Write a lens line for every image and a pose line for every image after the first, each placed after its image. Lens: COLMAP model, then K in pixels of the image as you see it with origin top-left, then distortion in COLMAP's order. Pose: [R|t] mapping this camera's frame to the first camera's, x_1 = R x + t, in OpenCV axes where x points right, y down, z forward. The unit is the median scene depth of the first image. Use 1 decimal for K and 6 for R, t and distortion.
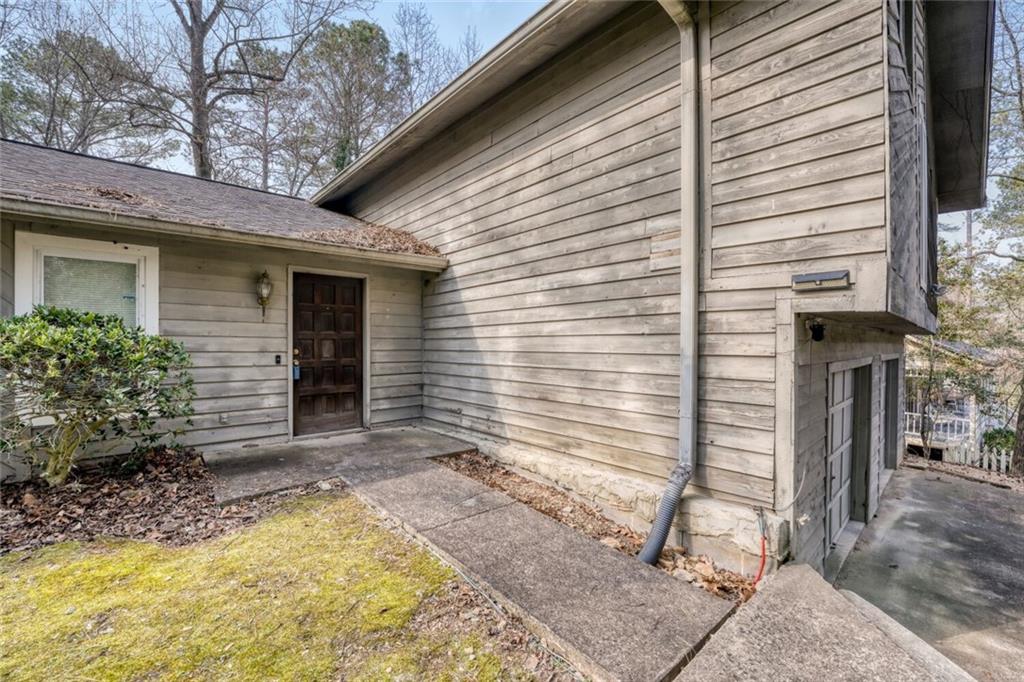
lens RADIAL K [[411.9, 0, 512.0], [0, 411.9, 341.0], [0, 0, 1]] dist [-0.020065, 0.004990]
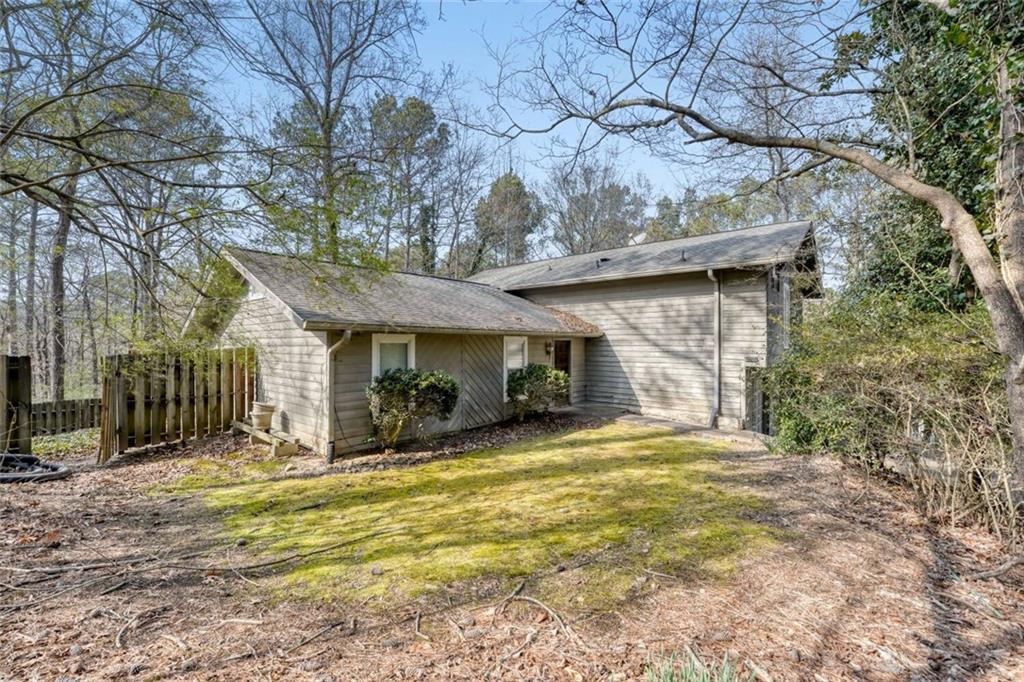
lens RADIAL K [[407.3, 0, 512.0], [0, 407.3, 341.0], [0, 0, 1]] dist [-0.000518, 0.004326]
pose [[0.994691, 0.000093, 0.102911, -1.630648], [0.000209, 0.999996, -0.002915, -0.252309], [-0.102911, 0.002920, 0.994686, -2.237826]]
